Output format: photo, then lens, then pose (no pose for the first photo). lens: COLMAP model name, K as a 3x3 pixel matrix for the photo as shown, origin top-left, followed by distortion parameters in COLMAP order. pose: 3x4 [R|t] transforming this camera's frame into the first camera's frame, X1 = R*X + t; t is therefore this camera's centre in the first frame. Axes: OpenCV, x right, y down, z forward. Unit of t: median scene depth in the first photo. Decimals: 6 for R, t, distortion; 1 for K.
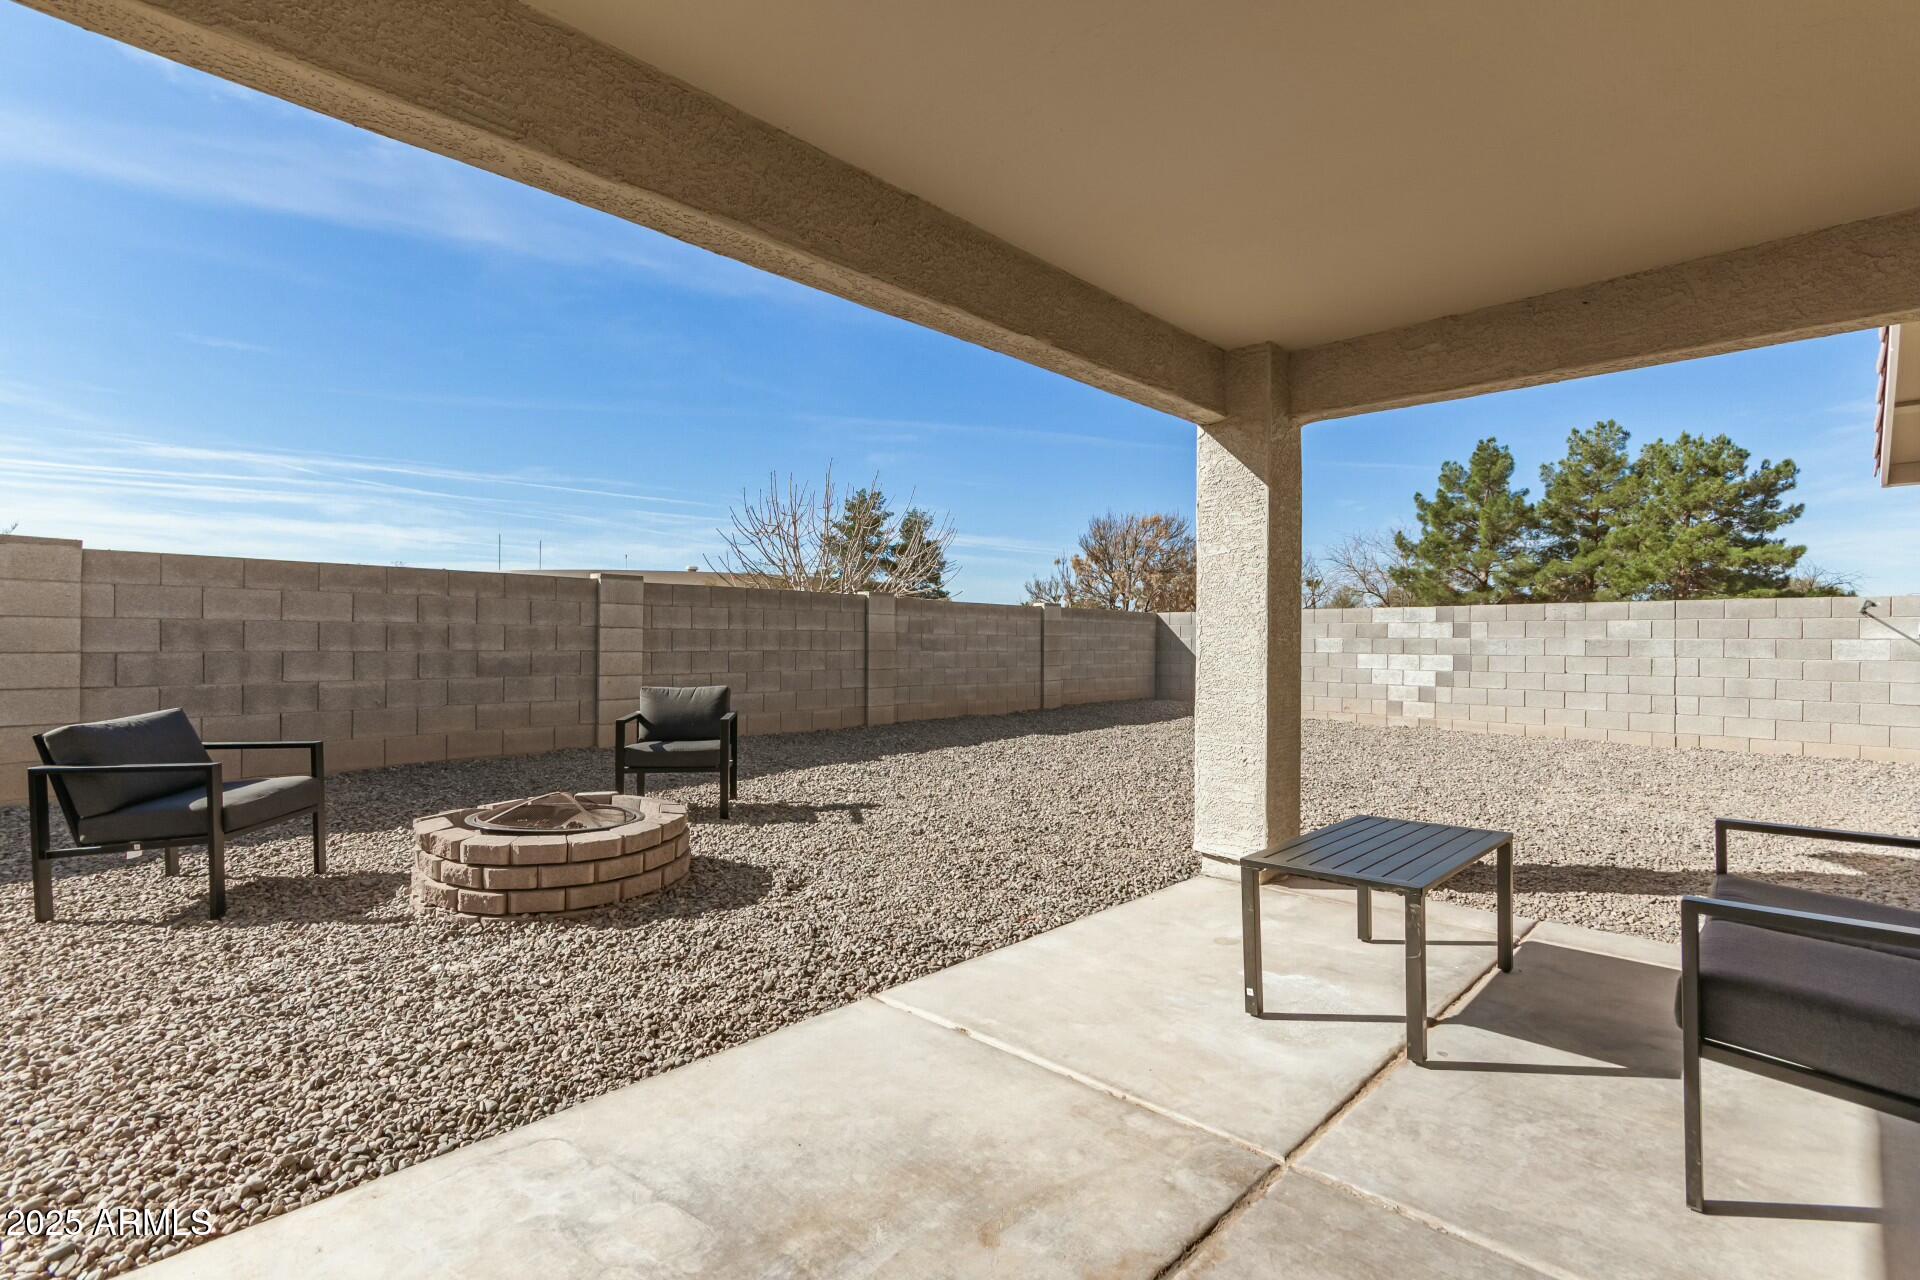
lens RADIAL K [[892.1, 0, 964.1], [0, 892.1, 640.0], [0, 0, 1]] dist [-0.000914, 0.000539]
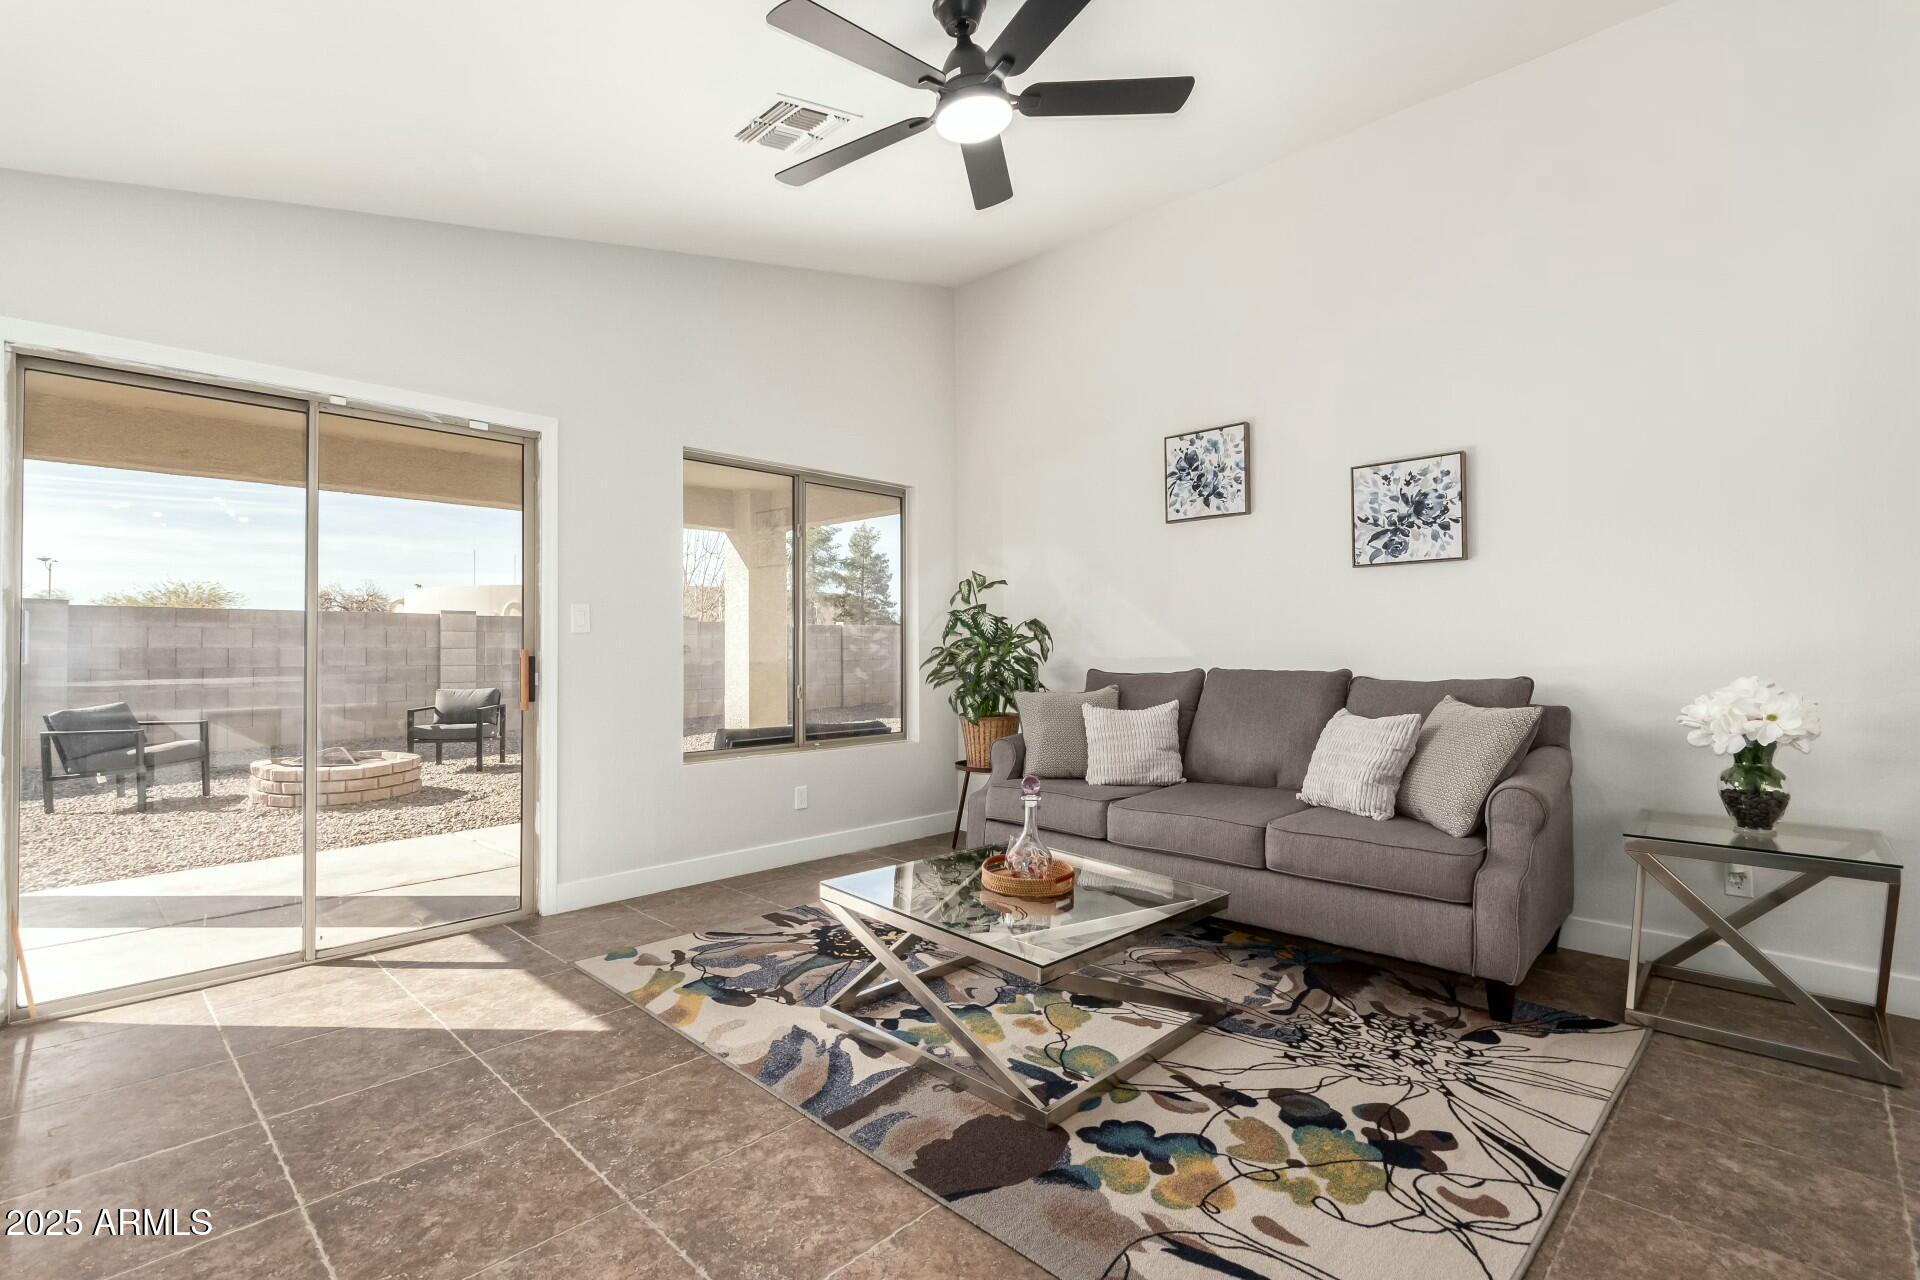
lens RADIAL K [[892.1, 0, 964.9], [0, 892.1, 640.3], [0, 0, 1]] dist [-0.000914, 0.000539]
pose [[0.999939, -0.008761, 0.006723, 0.590471], [0.008807, 0.999938, -0.006849, -0.014830], [-0.006663, 0.006908, 0.999954, -0.594548]]
